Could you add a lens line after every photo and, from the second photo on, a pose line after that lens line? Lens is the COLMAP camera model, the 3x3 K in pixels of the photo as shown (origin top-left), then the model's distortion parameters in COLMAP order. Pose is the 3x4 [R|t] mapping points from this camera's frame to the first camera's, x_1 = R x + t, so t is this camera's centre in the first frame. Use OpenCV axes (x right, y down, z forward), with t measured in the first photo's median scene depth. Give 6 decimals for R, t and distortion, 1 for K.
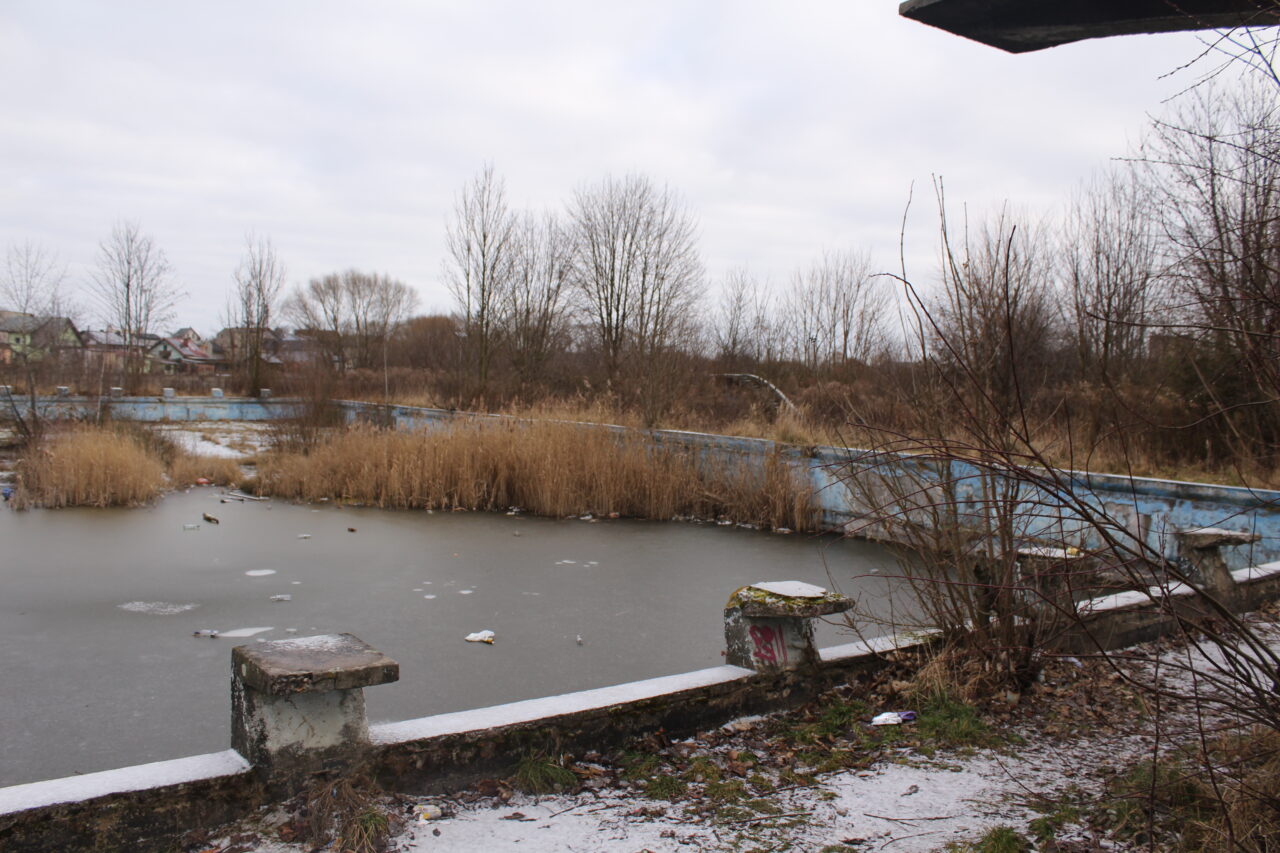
lens RADIAL K [[1066.2, 0, 638.2], [0, 1066.2, 427.0], [0, 0, 1]] dist [-0.168338, 0.149079]
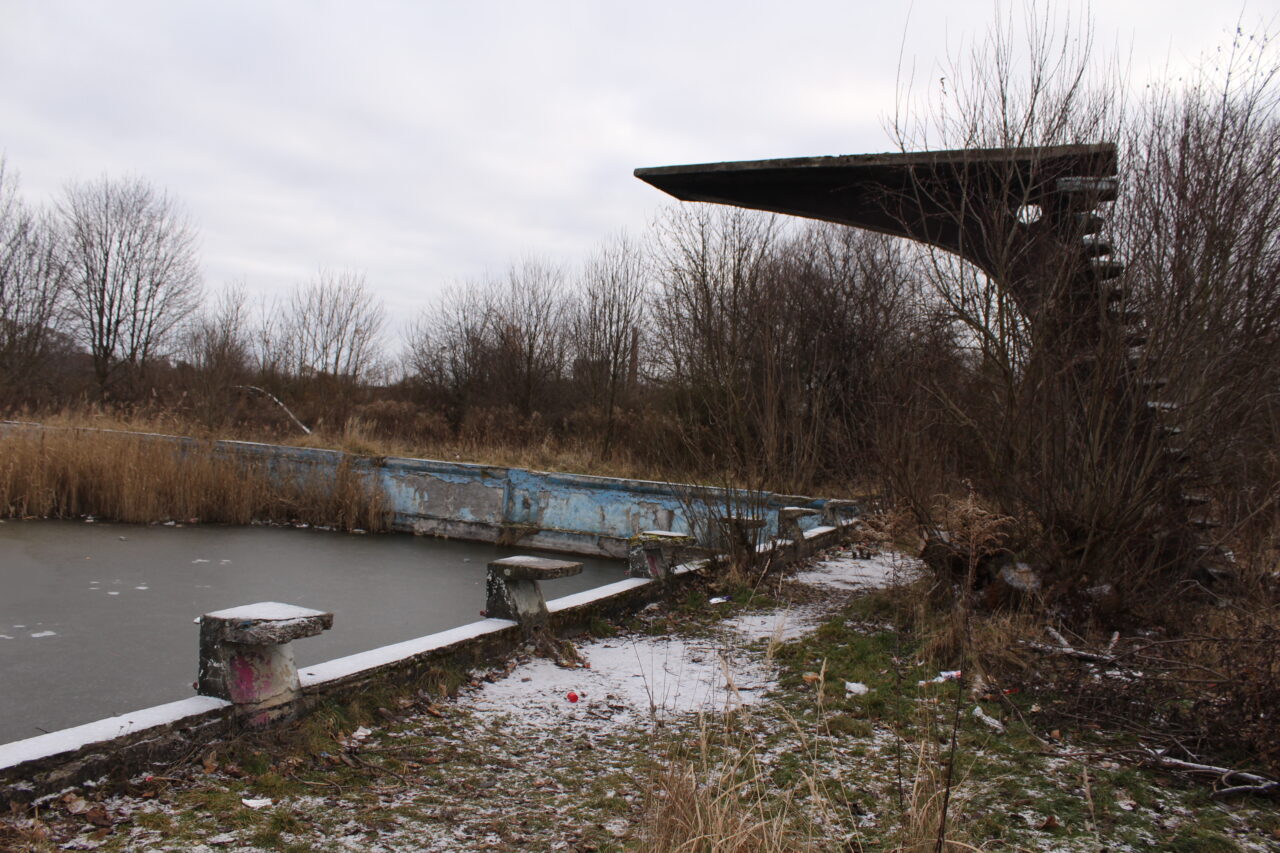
lens RADIAL K [[1066.2, 0, 640.7], [0, 1066.2, 429.5], [0, 0, 1]] dist [-0.168338, 0.149079]
pose [[0.861547, 0.018612, 0.507336, -0.157591], [-0.013963, 0.999818, -0.012967, -0.000384], [-0.507486, 0.004088, 0.861651, -0.106572]]
